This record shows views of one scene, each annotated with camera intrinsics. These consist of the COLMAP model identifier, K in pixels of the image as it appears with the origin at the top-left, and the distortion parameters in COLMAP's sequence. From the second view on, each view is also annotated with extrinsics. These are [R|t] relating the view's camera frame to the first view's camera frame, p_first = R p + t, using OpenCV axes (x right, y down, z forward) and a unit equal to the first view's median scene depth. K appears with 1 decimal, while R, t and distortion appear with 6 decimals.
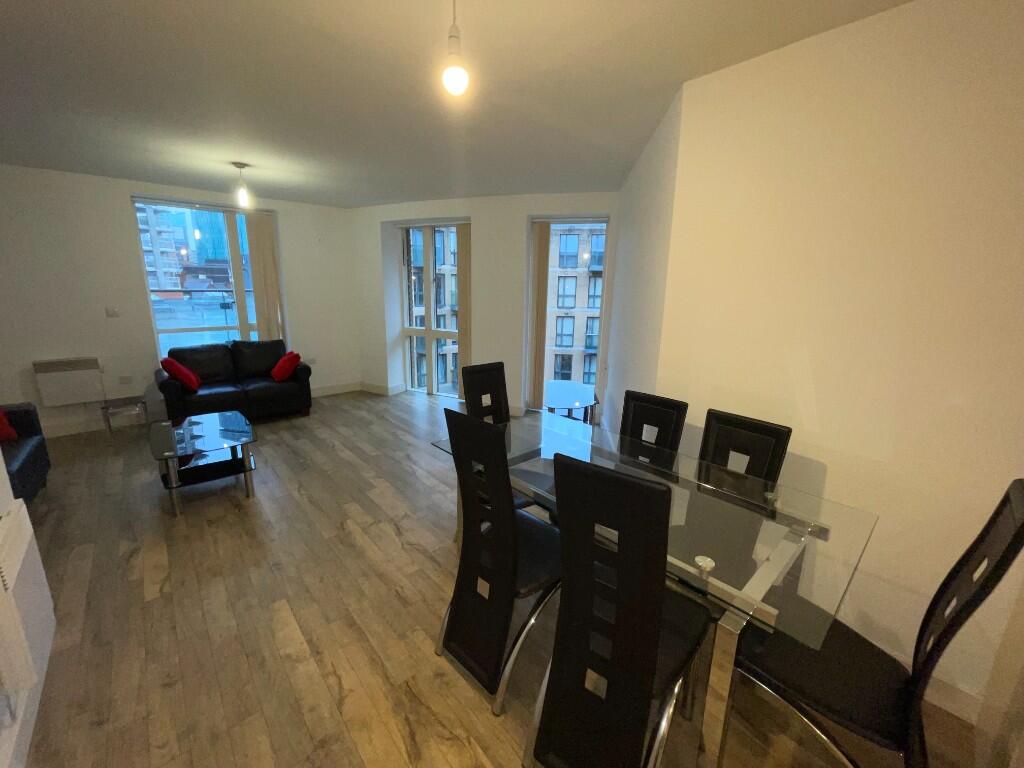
lens RADIAL K [[412.1, 0, 507.5], [0, 412.1, 383.7], [0, 0, 1]] dist [-0.001781, 0.000589]
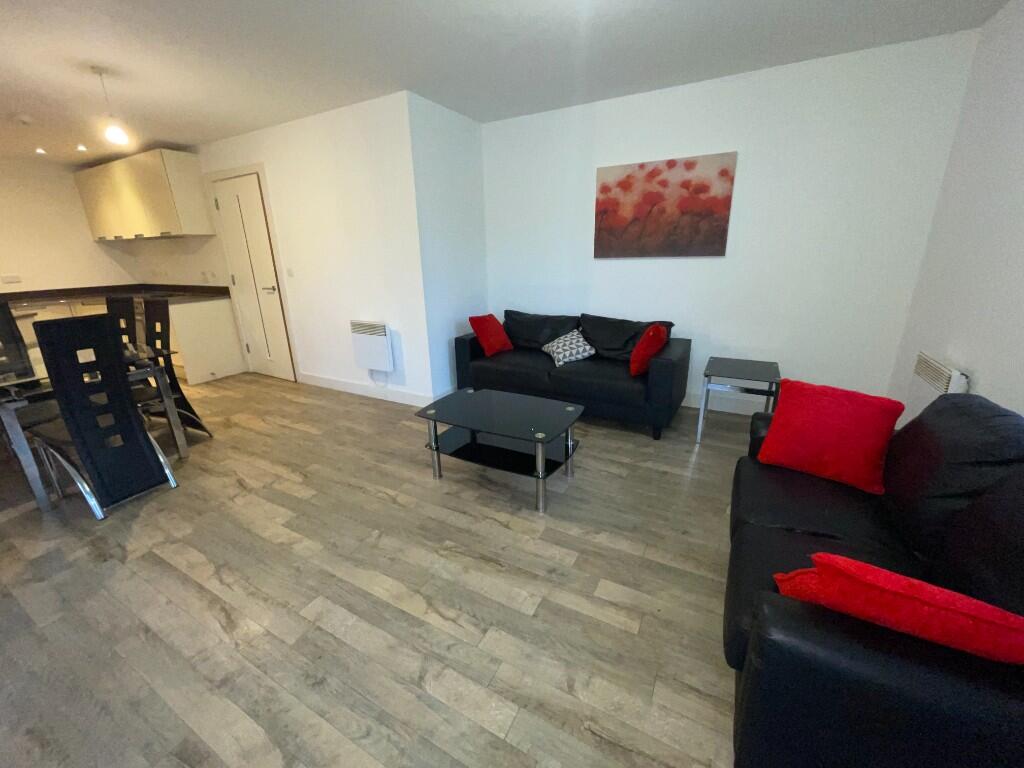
lens RADIAL K [[414.0, 0, 507.2], [0, 414.0, 381.1], [0, 0, 1]] dist [-0.002940, 0.000596]
pose [[-0.943120, 0.105958, -0.315115, -0.479708], [-0.068998, 0.864828, 0.497304, -0.324590], [0.325214, 0.490760, -0.808326, 1.558805]]
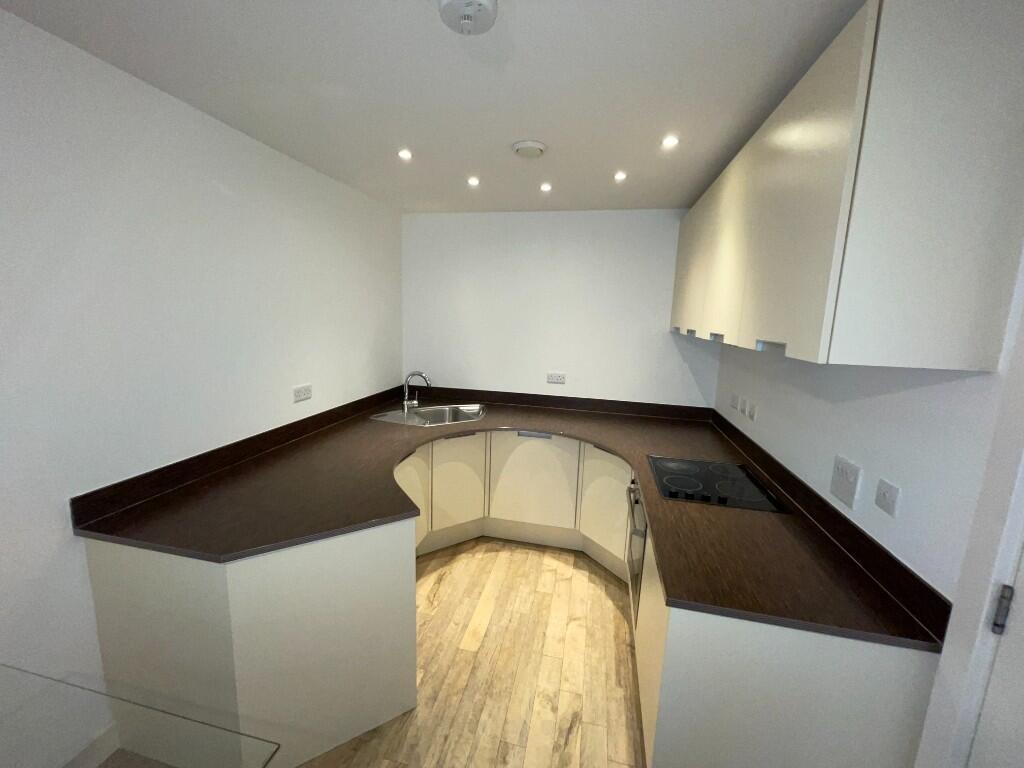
lens RADIAL K [[412.1, 0, 507.5], [0, 412.1, 383.7], [0, 0, 1]] dist [-0.001781, 0.000589]
pose [[-0.585492, -0.173710, 0.791848, -0.061225], [0.143703, 0.939065, 0.312259, -0.113070], [-0.797840, 0.296616, -0.524853, 0.246069]]
